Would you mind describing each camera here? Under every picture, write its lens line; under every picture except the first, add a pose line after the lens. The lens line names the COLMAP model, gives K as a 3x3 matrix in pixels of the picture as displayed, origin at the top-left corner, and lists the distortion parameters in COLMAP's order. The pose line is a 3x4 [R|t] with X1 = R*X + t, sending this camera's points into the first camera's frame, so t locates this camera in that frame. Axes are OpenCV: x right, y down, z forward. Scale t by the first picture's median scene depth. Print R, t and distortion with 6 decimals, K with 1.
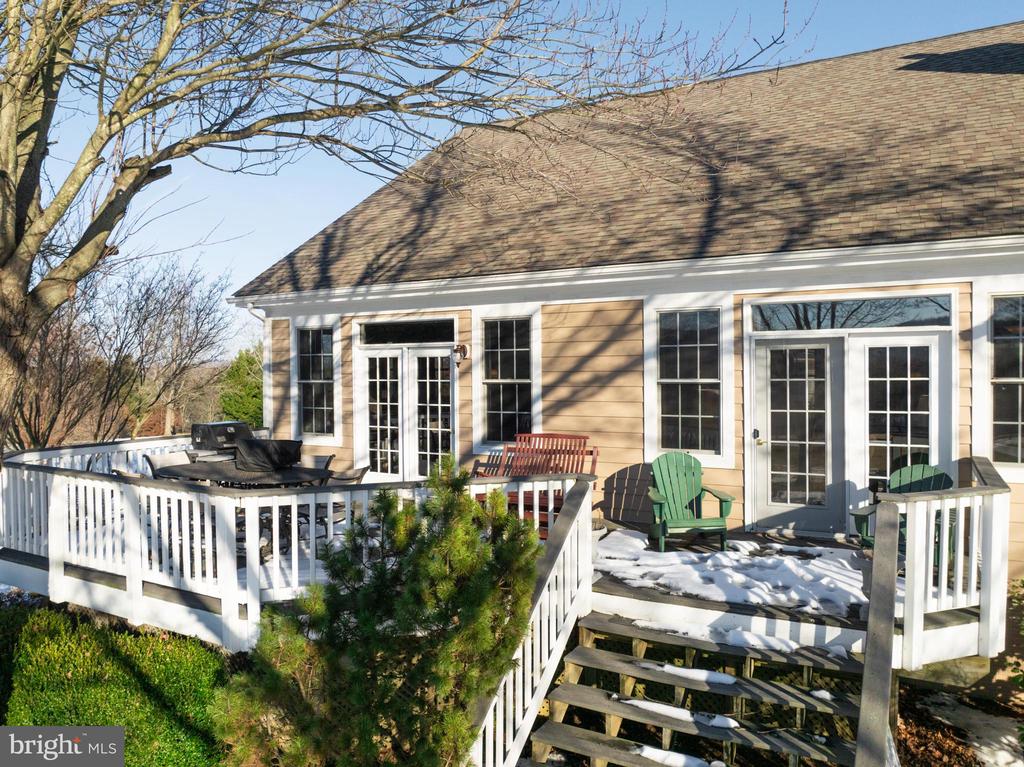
lens RADIAL K [[743.1, 0, 512.0], [0, 743.1, 383.5], [0, 0, 1]] dist [-0.044091, -0.002922]
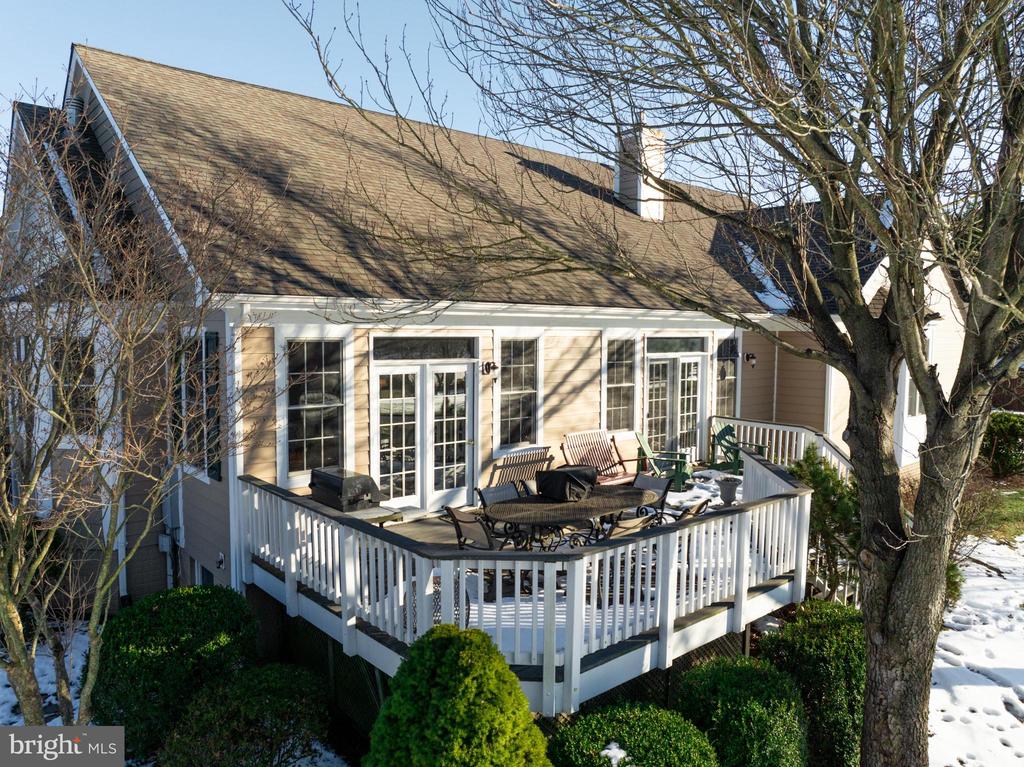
lens RADIAL K [[743.1, 0, 512.0], [0, 743.1, 383.5], [0, 0, 1]] dist [-0.044091, -0.002922]
pose [[0.340400, -0.061111, 0.938293, -1.127318], [-0.003276, 0.997803, 0.066176, -0.097086], [-0.940275, -0.025600, 0.339452, 0.618781]]
